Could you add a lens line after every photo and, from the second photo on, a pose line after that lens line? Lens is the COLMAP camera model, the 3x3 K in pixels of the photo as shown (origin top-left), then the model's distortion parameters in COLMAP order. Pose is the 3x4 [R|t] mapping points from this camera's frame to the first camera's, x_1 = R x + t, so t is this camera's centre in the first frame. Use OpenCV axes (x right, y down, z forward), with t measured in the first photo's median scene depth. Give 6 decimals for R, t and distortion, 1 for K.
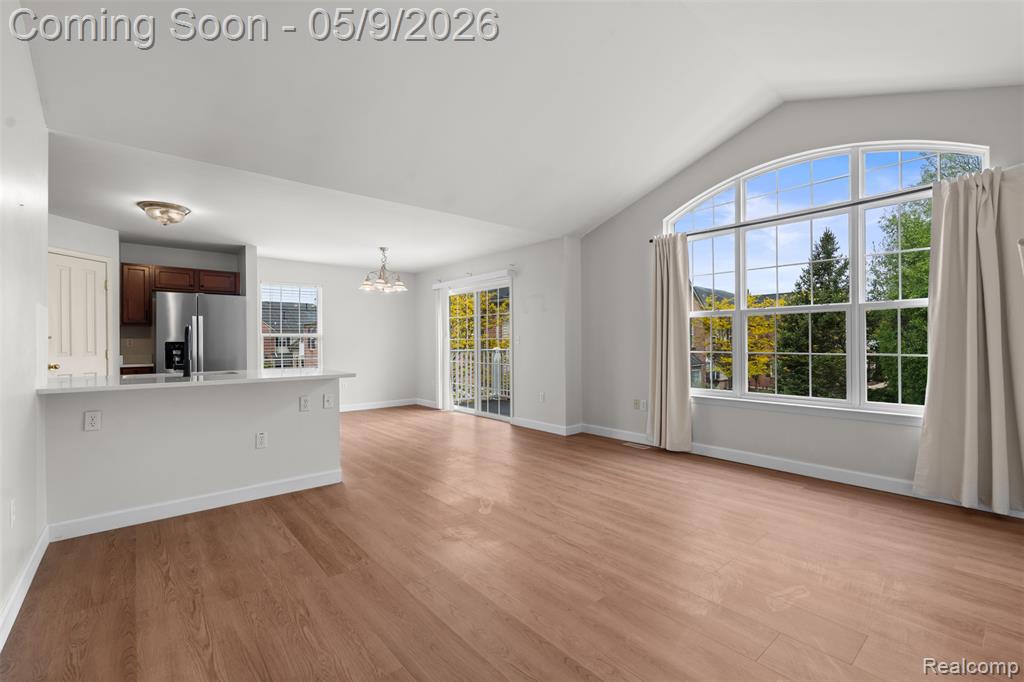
lens RADIAL K [[449.2, 0, 513.6], [0, 449.2, 336.4], [0, 0, 1]] dist [-0.009023, 0.002503]
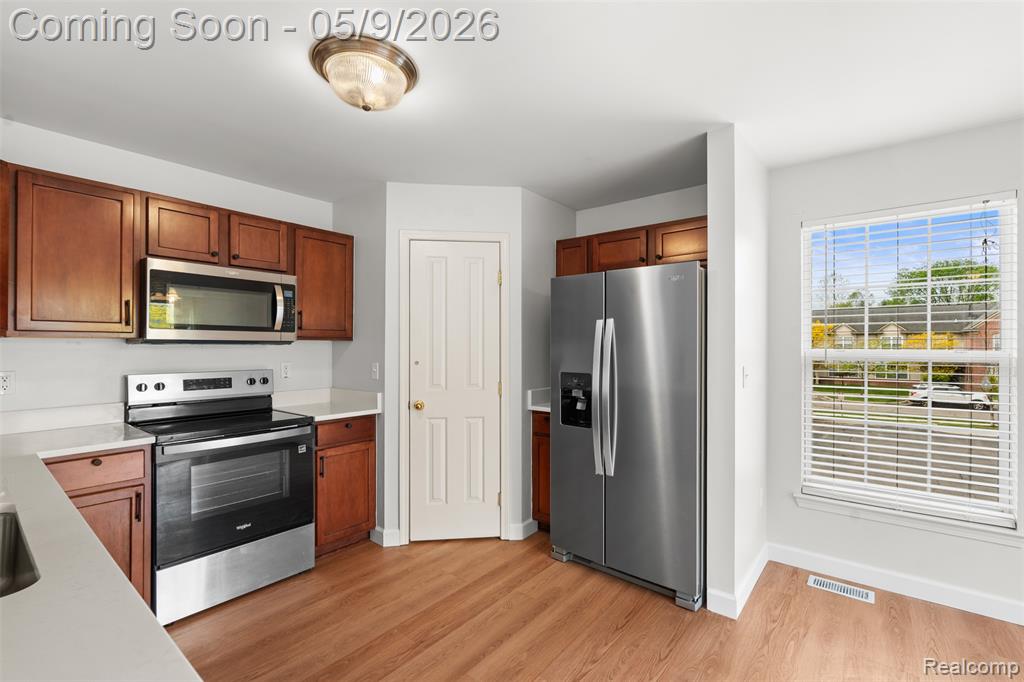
lens RADIAL K [[449.2, 0, 514.4], [0, 449.2, 342.4], [0, 0, 1]] dist [-0.009023, 0.002503]
pose [[0.185350, 0.003182, -0.982667, -0.462948], [0.011811, 0.999915, 0.005466, -0.043240], [0.982602, -0.012619, 0.185297, 1.429134]]
